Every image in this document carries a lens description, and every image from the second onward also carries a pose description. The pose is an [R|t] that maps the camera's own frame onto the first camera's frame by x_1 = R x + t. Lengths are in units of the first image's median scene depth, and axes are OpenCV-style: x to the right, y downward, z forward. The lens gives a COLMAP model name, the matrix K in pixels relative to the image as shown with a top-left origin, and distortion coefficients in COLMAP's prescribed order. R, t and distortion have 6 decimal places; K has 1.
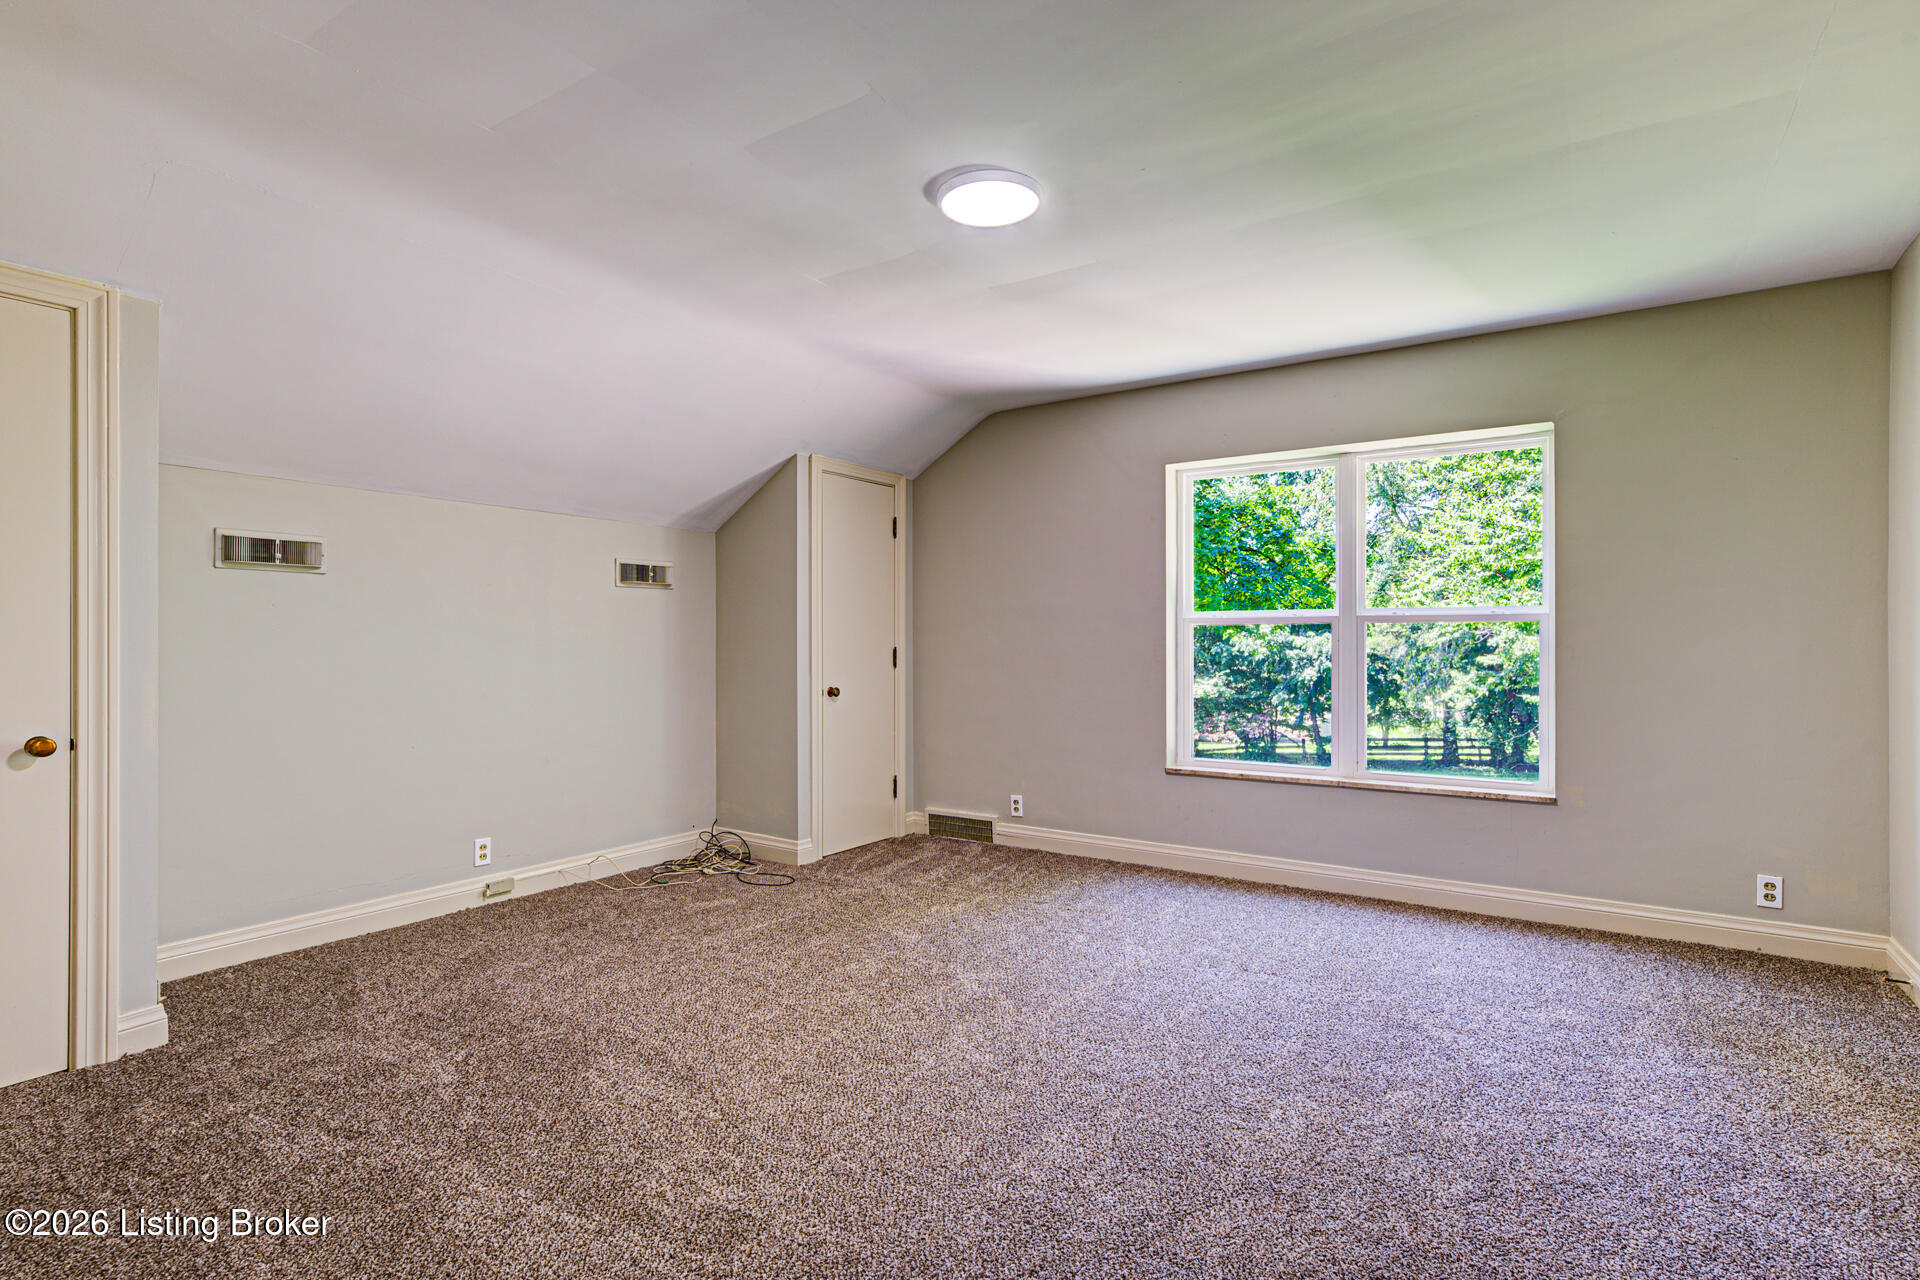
lens RADIAL K [[943.7, 0, 962.7], [0, 943.7, 637.5], [0, 0, 1]] dist [0.002358, 0.001308]
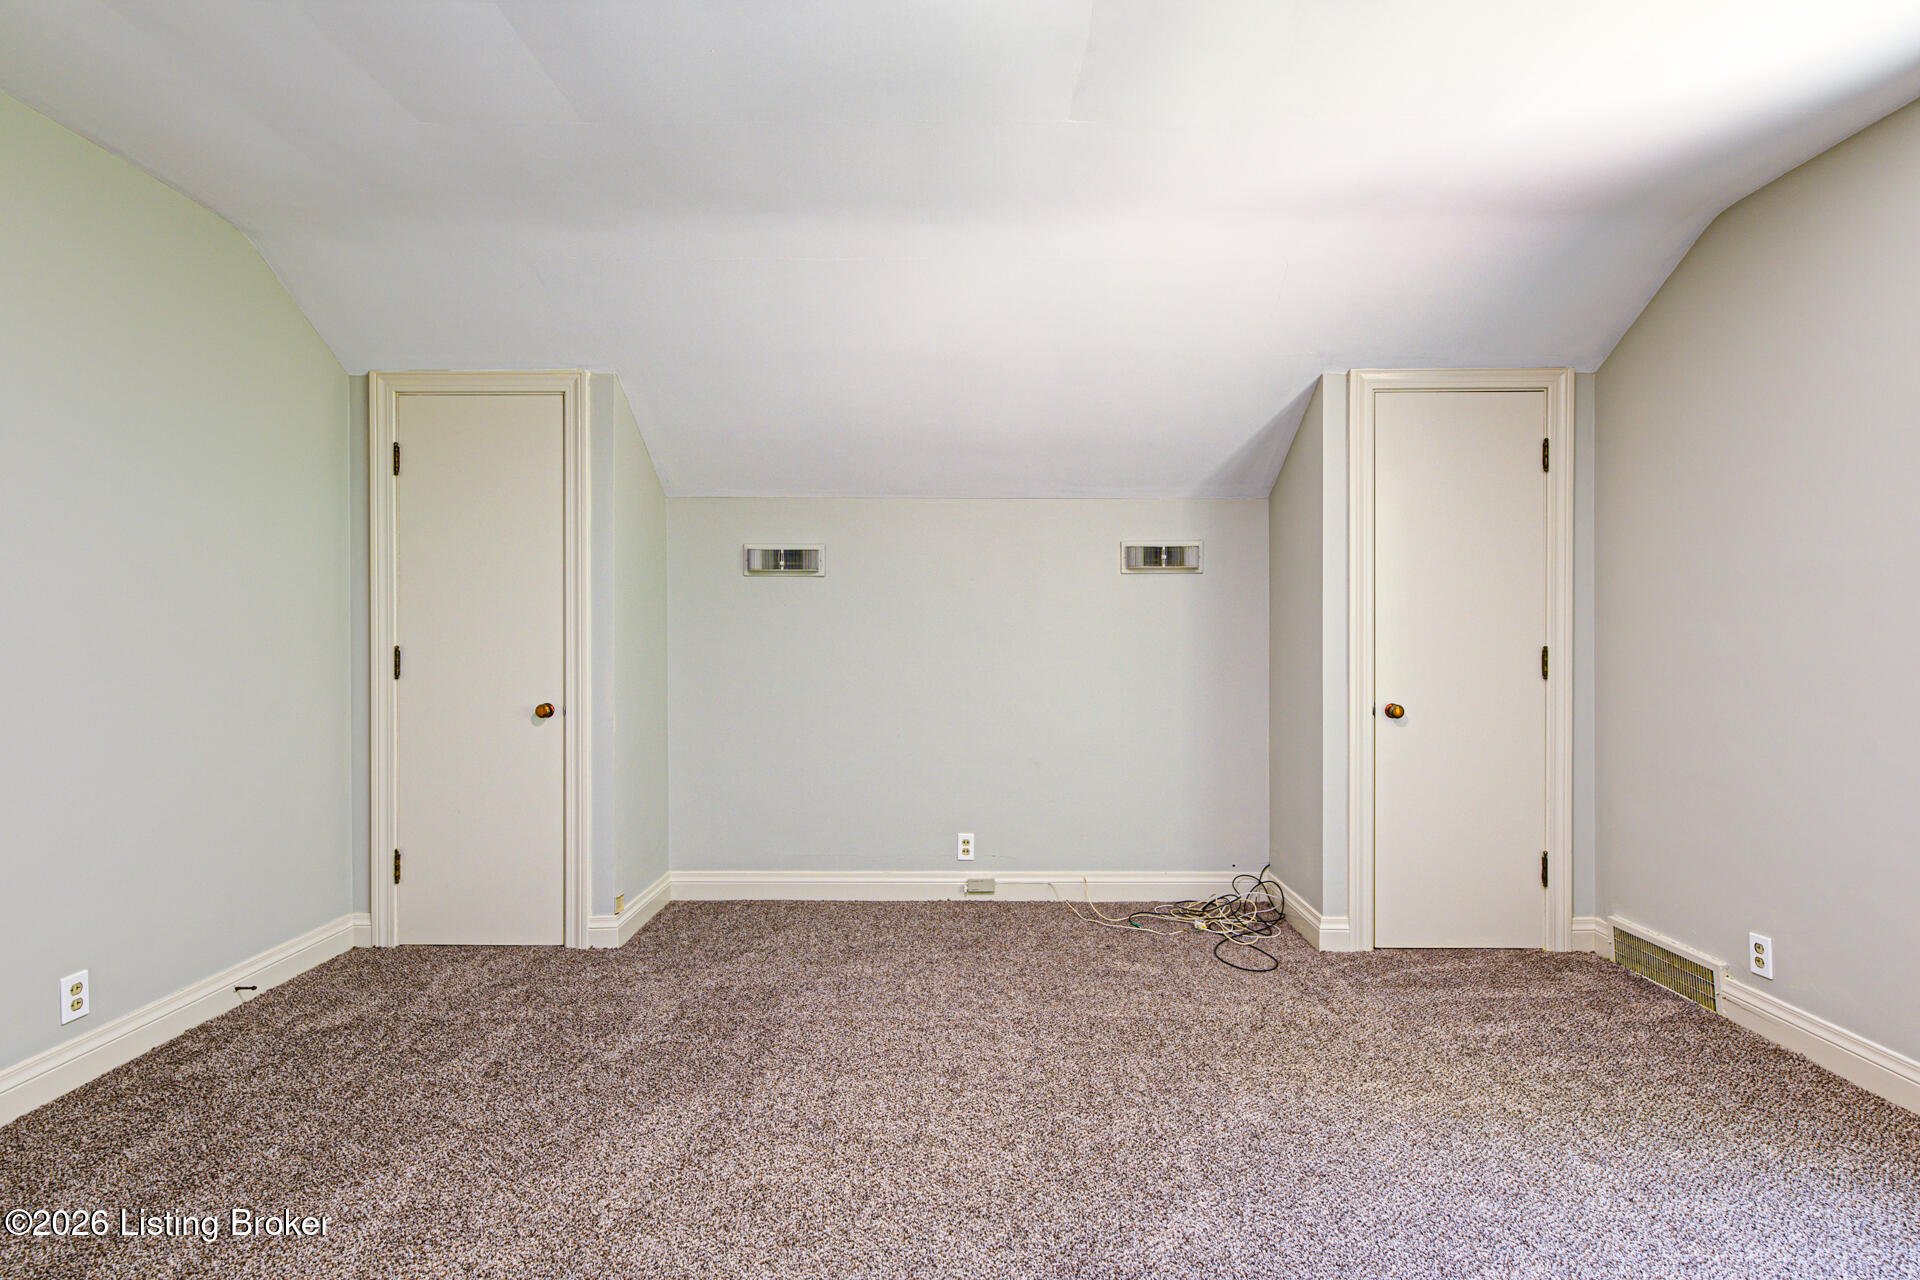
lens RADIAL K [[943.7, 0, 960.3], [0, 943.7, 640.7], [0, 0, 1]] dist [0.002358, 0.001308]
pose [[0.552450, 0.008591, -0.833502, 0.311522], [0.001430, 0.999936, 0.011254, -0.001877], [0.833545, -0.007409, 0.552402, 0.436454]]
